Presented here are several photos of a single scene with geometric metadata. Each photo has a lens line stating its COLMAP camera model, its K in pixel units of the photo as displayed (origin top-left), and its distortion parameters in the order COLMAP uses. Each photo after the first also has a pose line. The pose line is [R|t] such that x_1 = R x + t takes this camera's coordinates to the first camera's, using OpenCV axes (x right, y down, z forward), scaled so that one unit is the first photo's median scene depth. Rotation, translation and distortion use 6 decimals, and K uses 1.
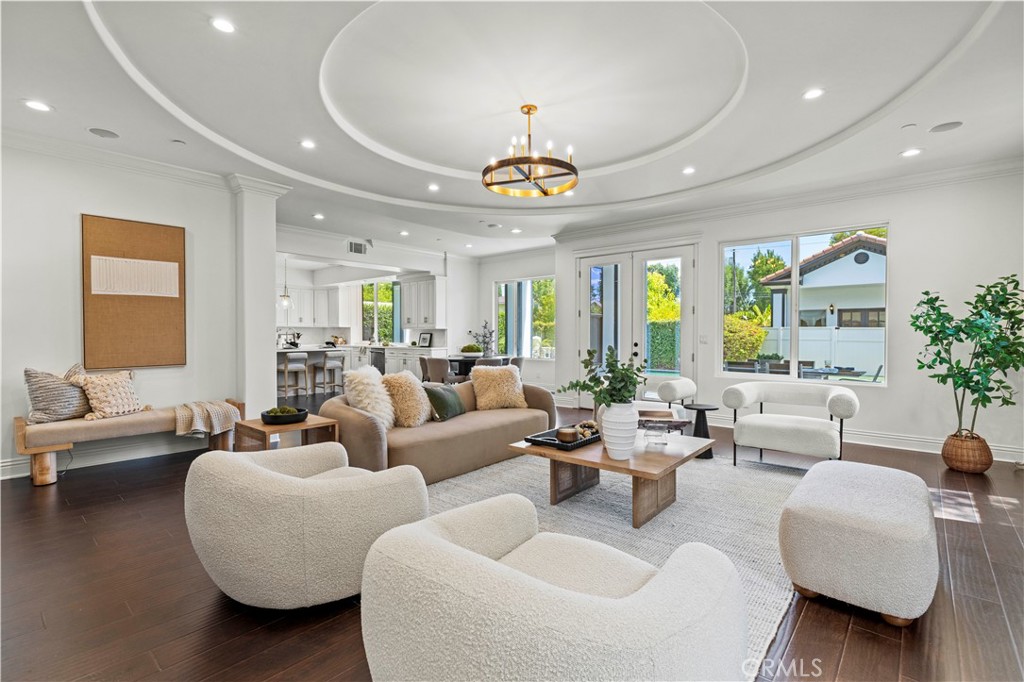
lens RADIAL K [[480.9, 0, 507.9], [0, 480.9, 342.7], [0, 0, 1]] dist [0.002263, 0.000943]
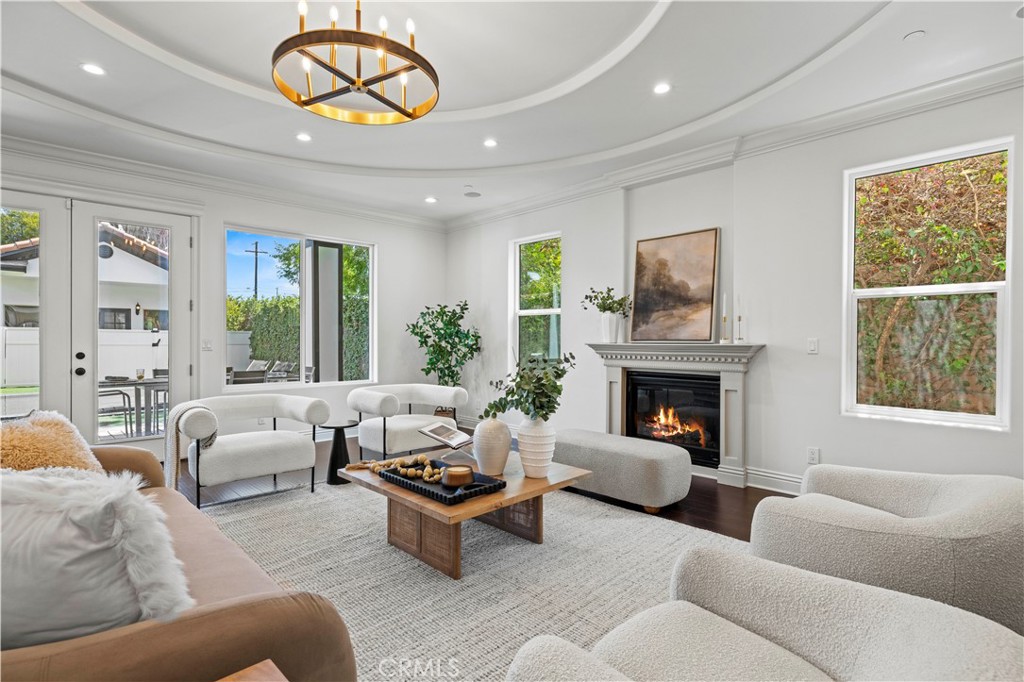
lens RADIAL K [[502.6, 0, 513.7], [0, 502.6, 341.7], [0, 0, 1]] dist [-0.007078, -0.000498]
pose [[0.079616, -0.008351, 0.996791, -0.415592], [0.014562, 0.999868, 0.007214, -0.013664], [-0.996719, 0.013941, 0.079727, 0.551692]]
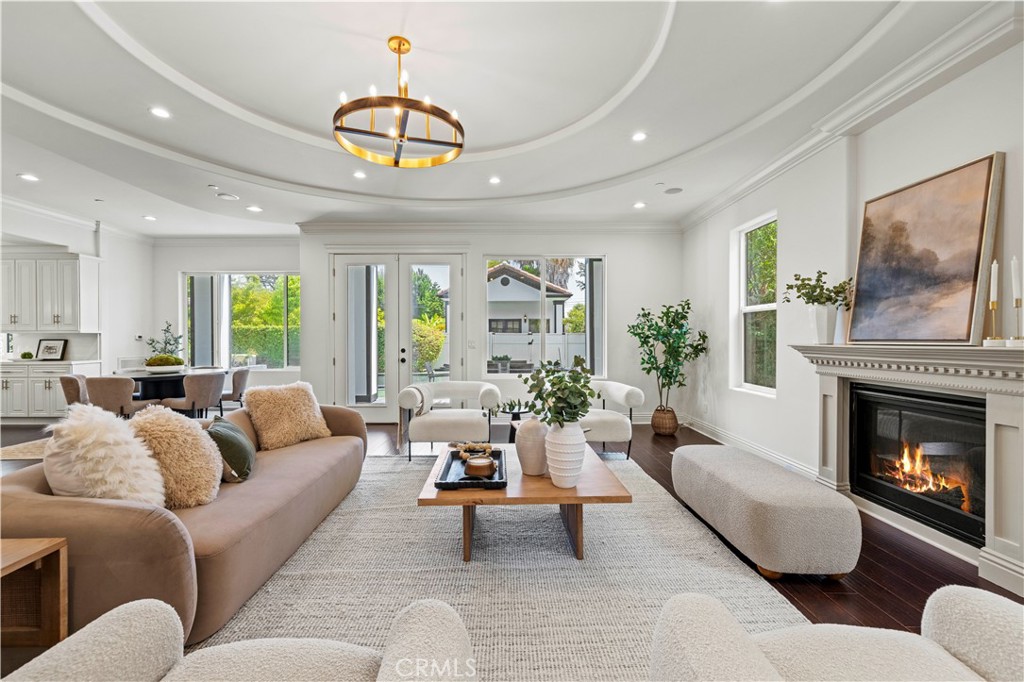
lens RADIAL K [[435.8, 0, 511.5], [0, 435.8, 342.3], [0, 0, 1]] dist [0.003912, -0.000484]
pose [[0.744947, -0.009813, 0.667052, -0.207220], [0.015305, 0.999880, -0.002382, -0.009677], [-0.666948, 0.011984, 0.745008, 0.272175]]
